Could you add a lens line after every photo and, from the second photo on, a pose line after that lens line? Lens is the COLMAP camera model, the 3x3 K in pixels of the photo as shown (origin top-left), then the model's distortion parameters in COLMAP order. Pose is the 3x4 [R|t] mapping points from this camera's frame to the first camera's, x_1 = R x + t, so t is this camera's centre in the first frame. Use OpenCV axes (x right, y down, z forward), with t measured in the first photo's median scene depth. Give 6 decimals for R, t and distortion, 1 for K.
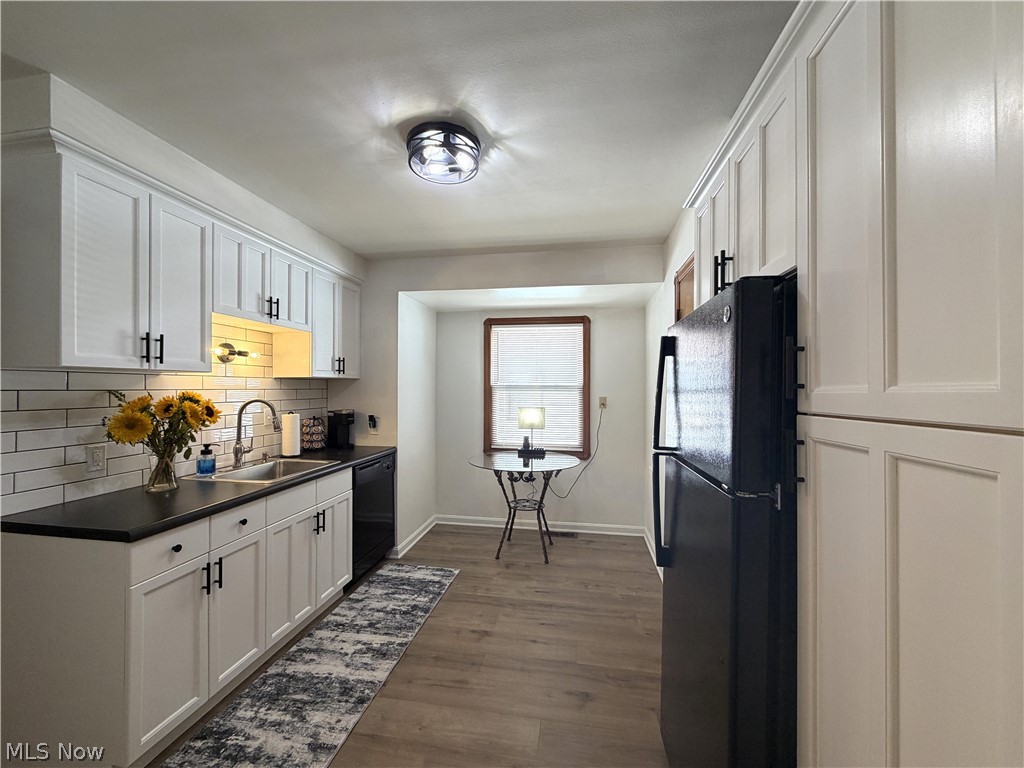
lens RADIAL K [[408.0, 0, 509.3], [0, 408.0, 385.9], [0, 0, 1]] dist [0.003578, -0.000024]
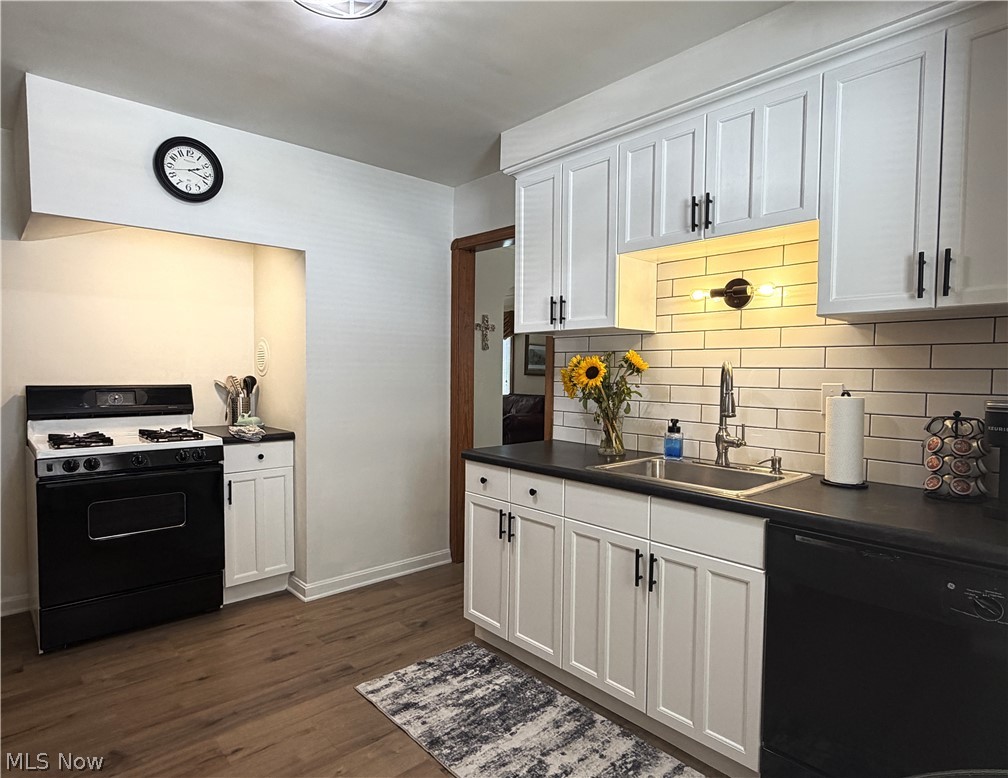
lens RADIAL K [[588.1, 0, 501.0], [0, 588.1, 393.3], [0, 0, 1]] dist [-0.000778, 0.000428]
pose [[-0.626031, 0.021264, -0.779508, 0.345315], [-0.008349, 0.999388, 0.033967, 0.060191], [0.779753, 0.027772, -0.625471, 1.487740]]
